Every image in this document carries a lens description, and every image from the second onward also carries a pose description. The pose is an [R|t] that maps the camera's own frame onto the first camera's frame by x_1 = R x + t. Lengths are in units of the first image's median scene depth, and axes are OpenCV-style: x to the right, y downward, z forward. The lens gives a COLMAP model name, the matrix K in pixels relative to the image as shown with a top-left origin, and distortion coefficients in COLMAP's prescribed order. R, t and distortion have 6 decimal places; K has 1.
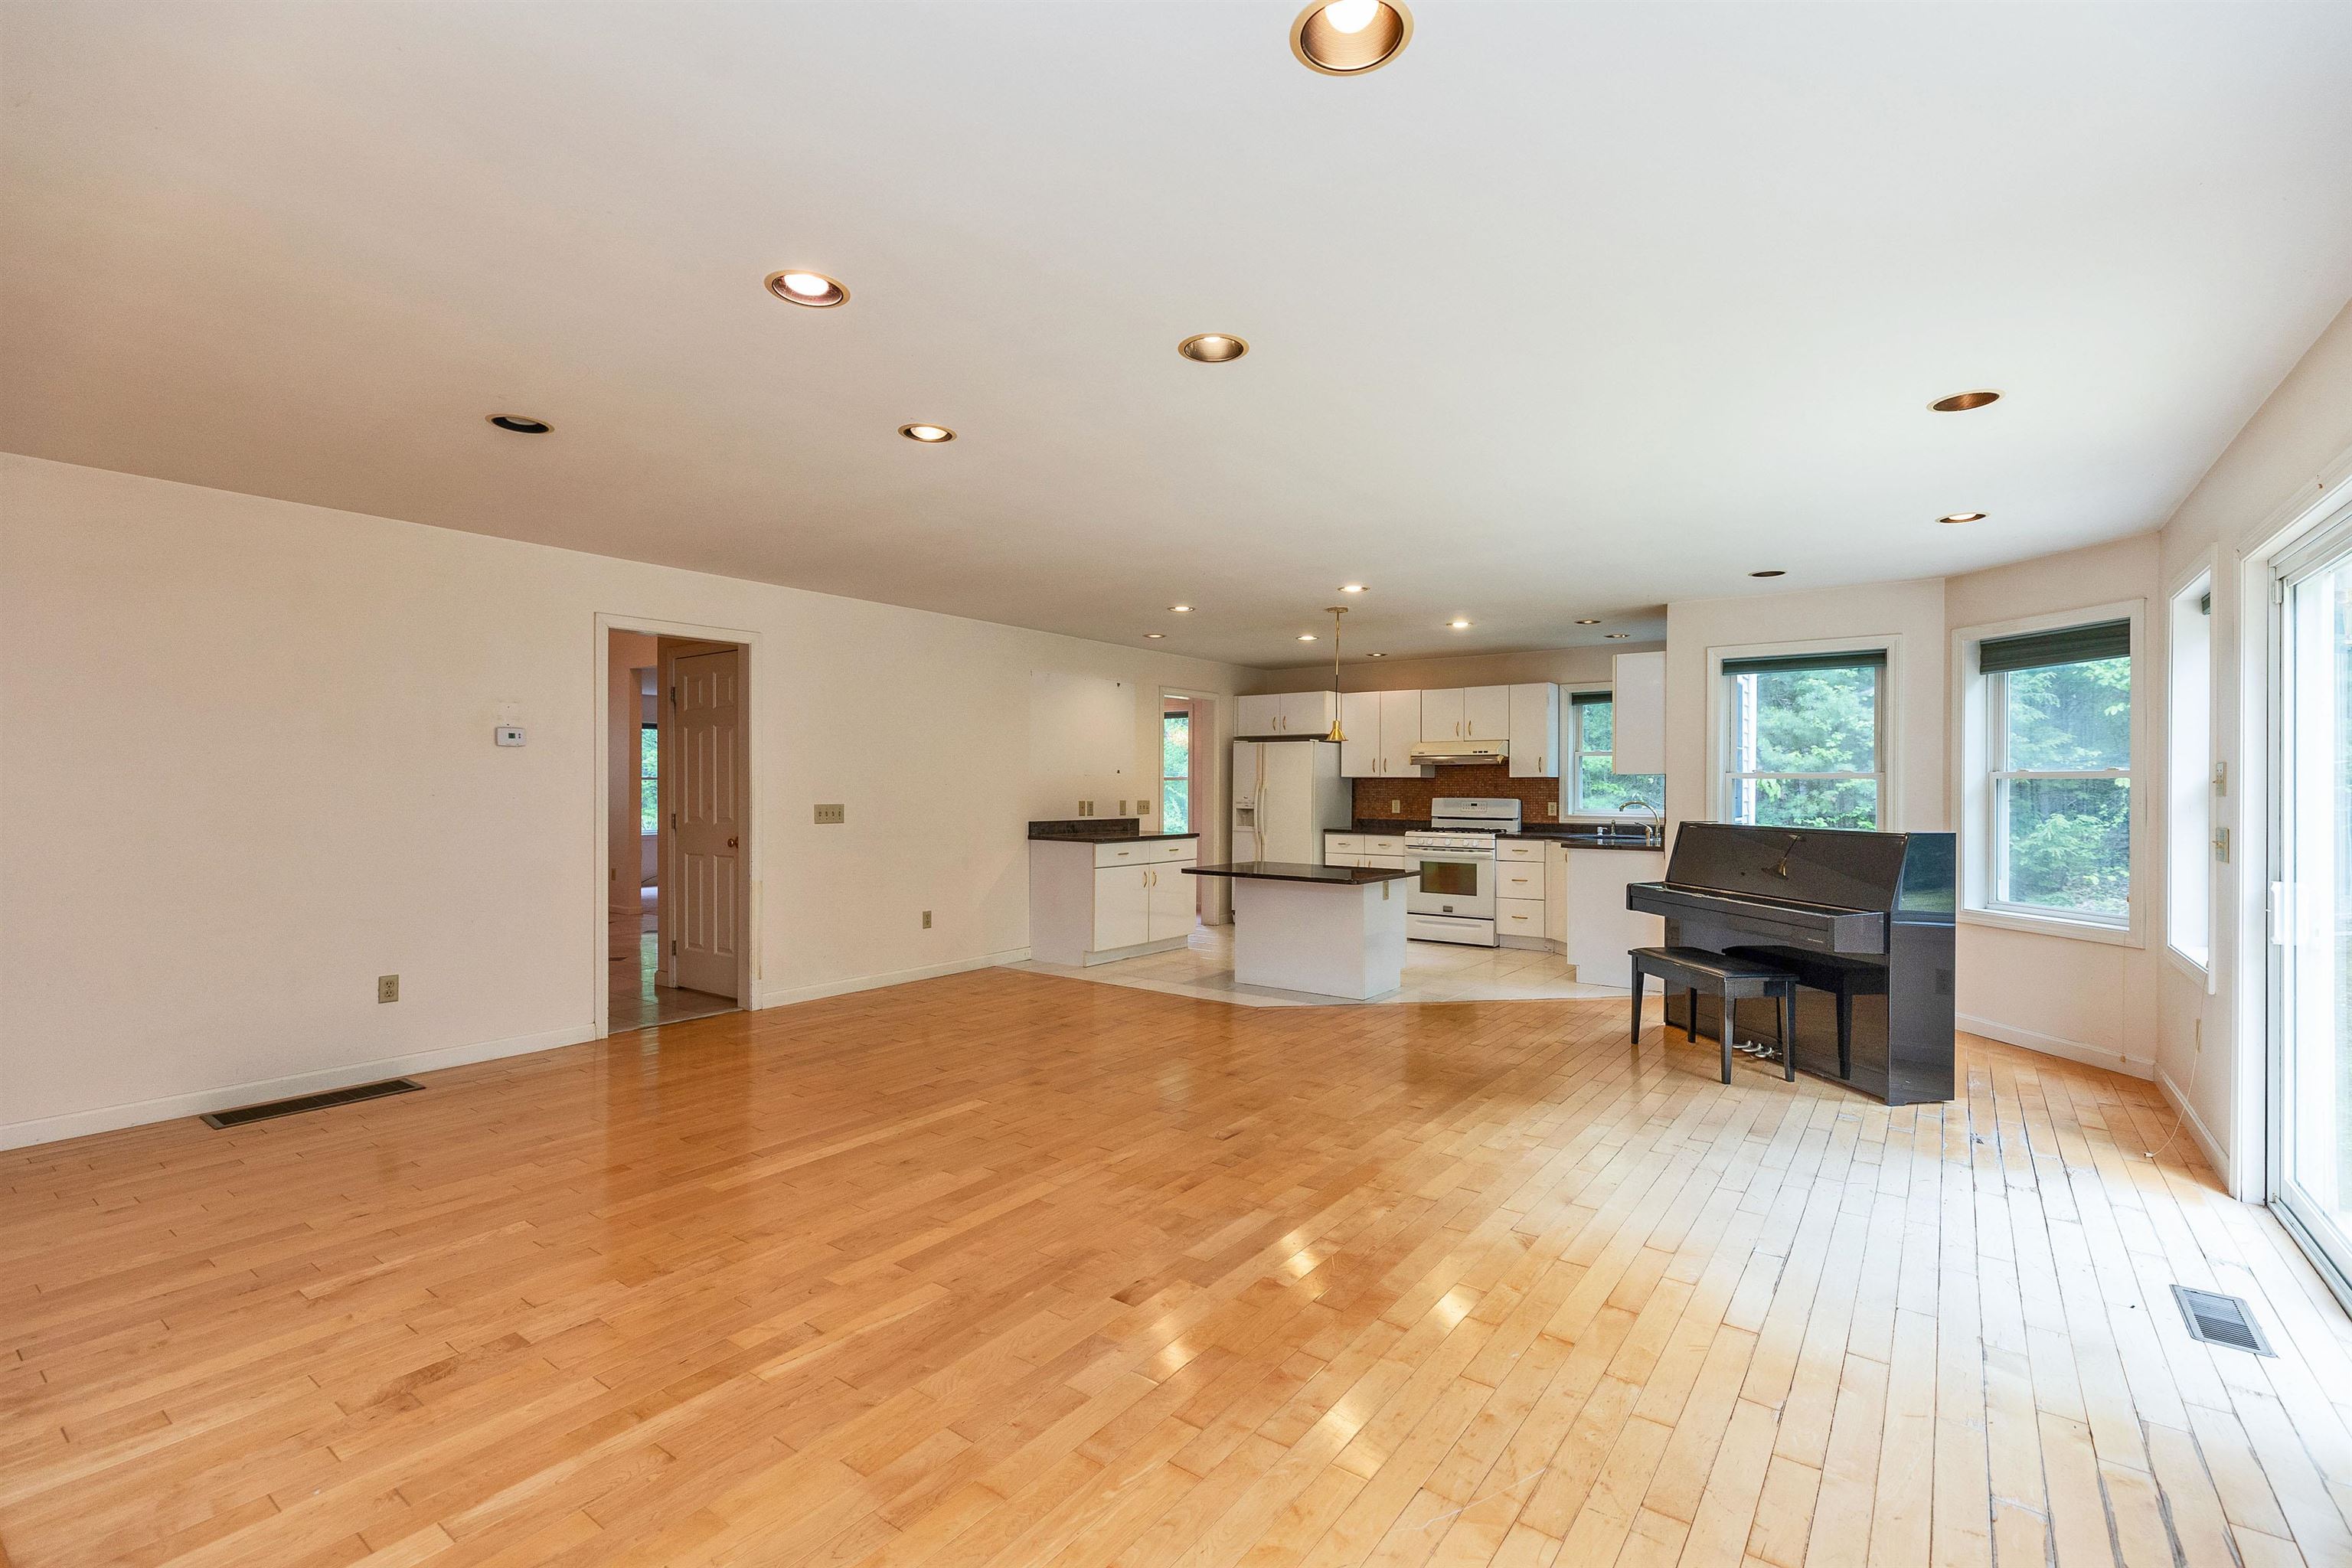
lens RADIAL K [[1066.3, 0, 1175.8], [0, 1066.3, 785.7], [0, 0, 1]] dist [0.011447, -0.000946]
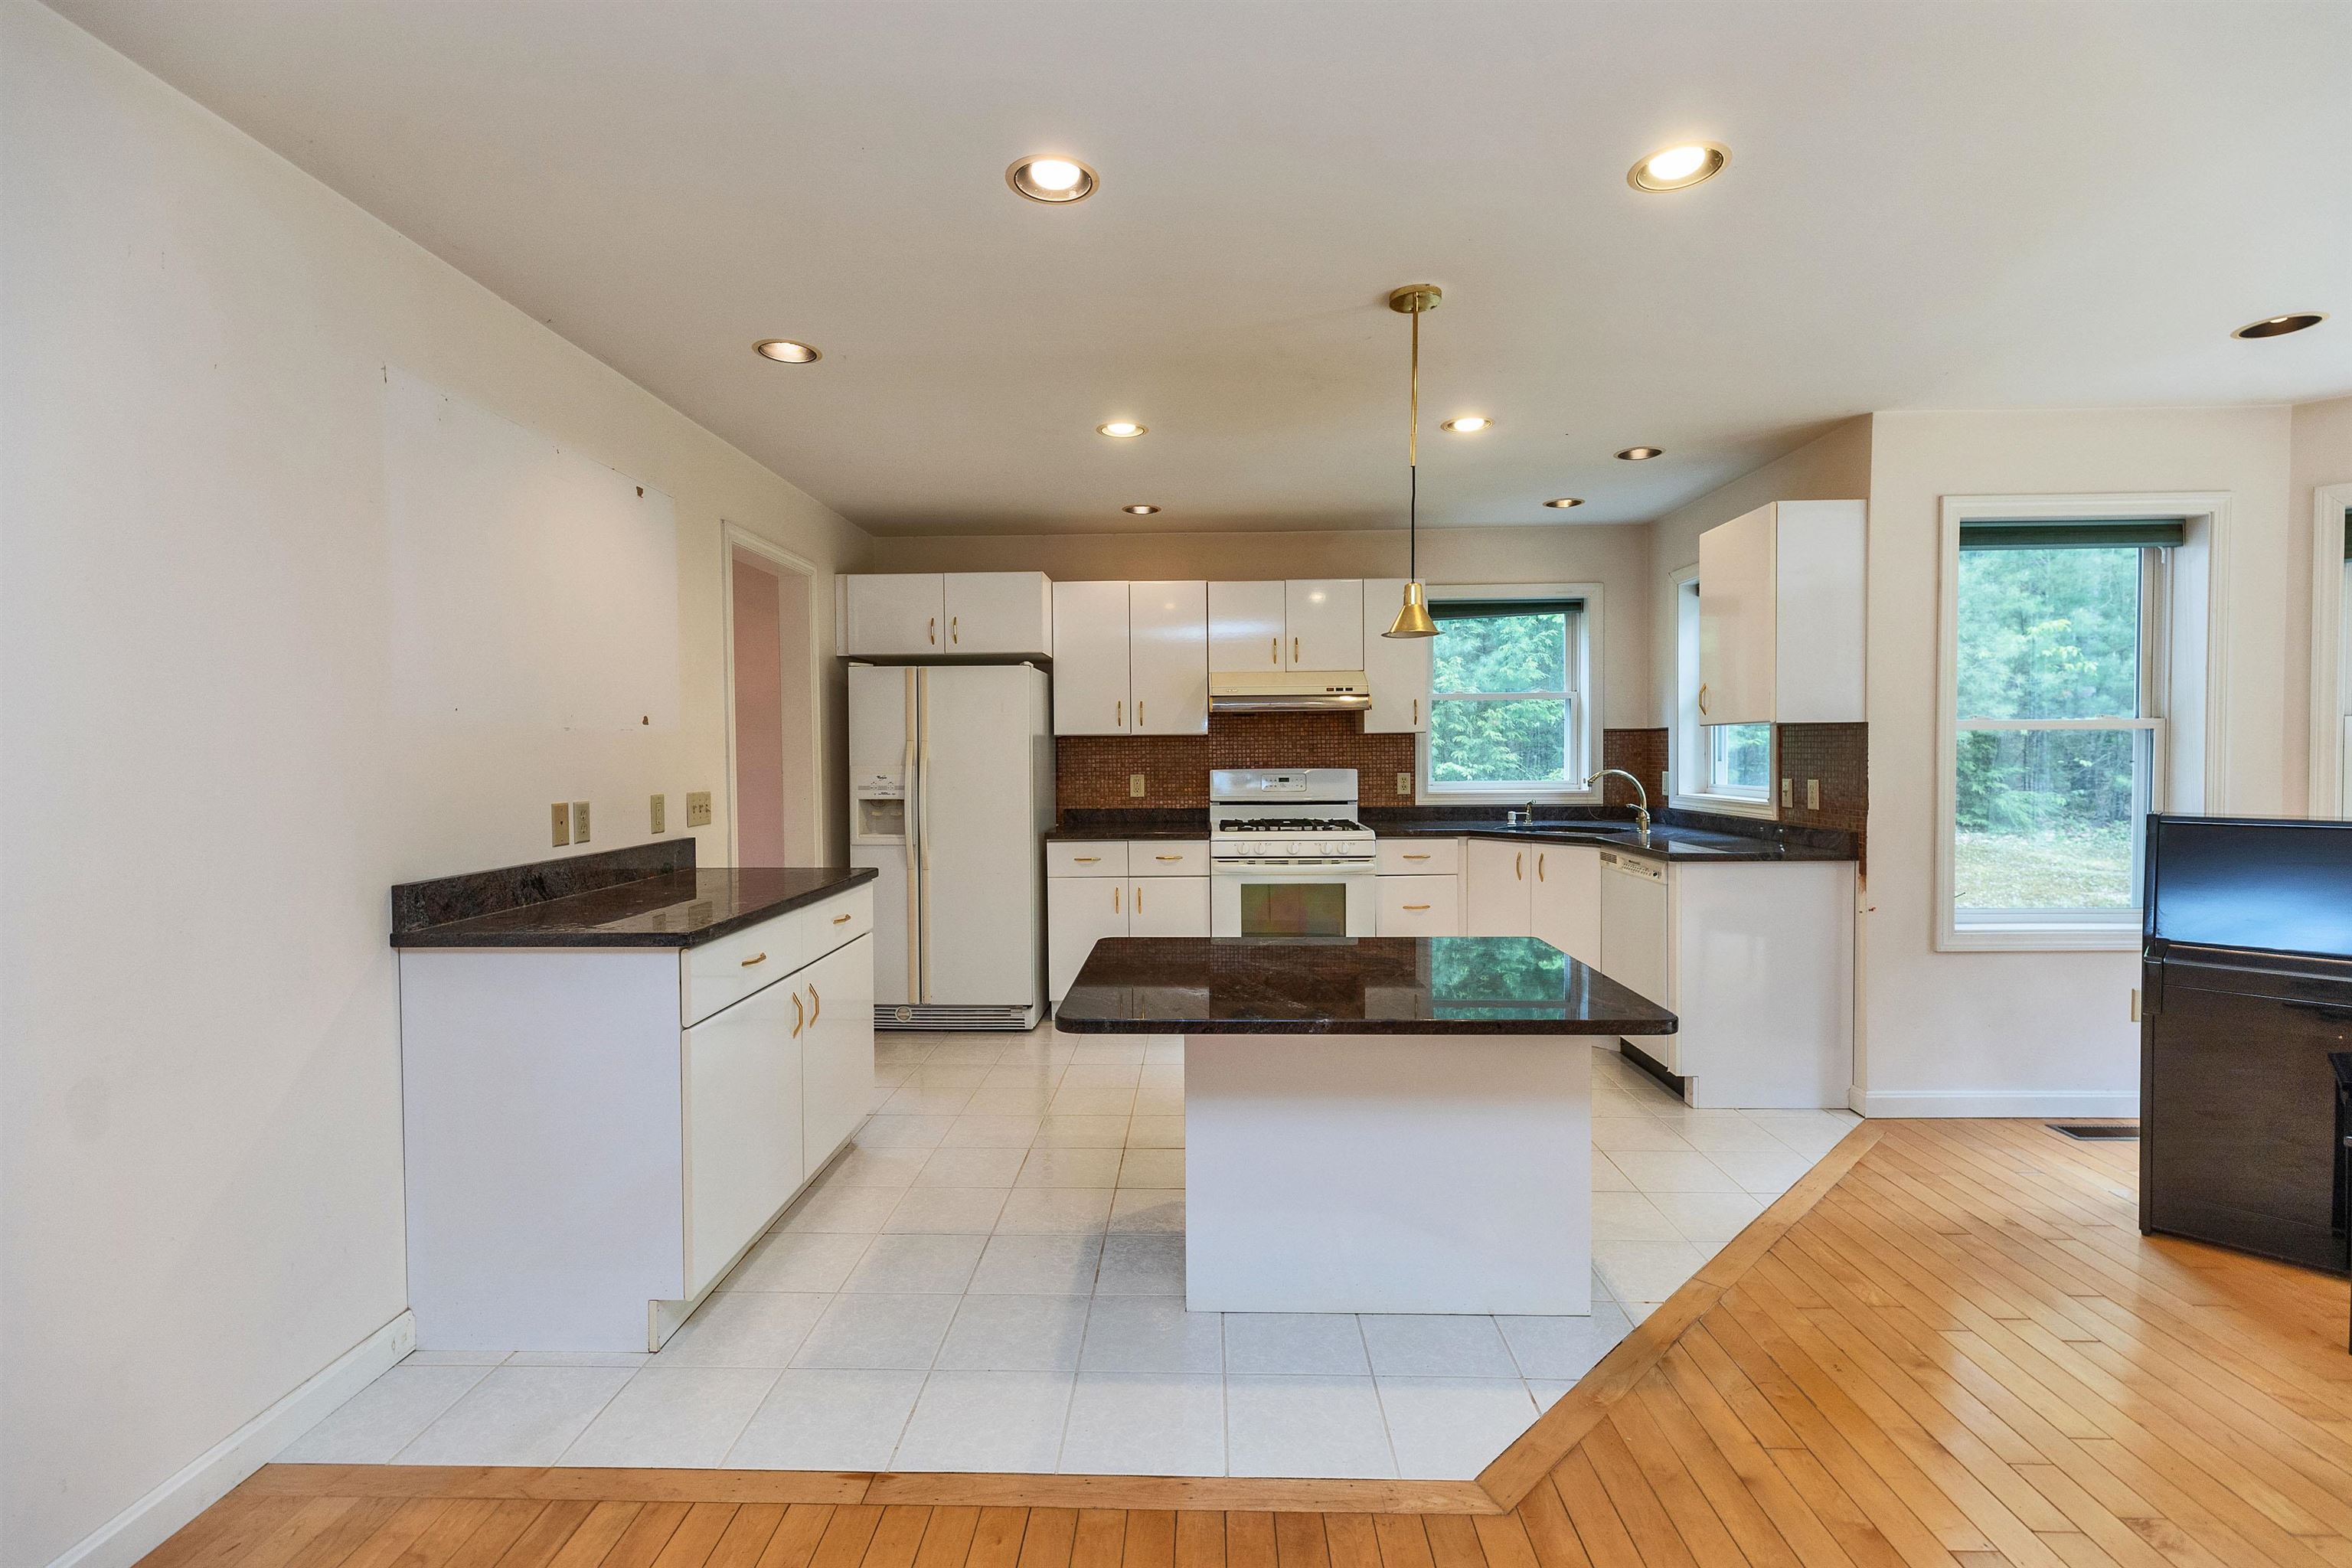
lens RADIAL K [[1066.3, 0, 1184.4], [0, 1066.3, 777.8], [0, 0, 1]] dist [0.011447, -0.000946]
pose [[0.816037, -0.026870, 0.577375, -0.114946], [0.011114, 0.999464, 0.030804, -0.002327], [-0.577893, -0.018721, 0.815898, 0.557240]]
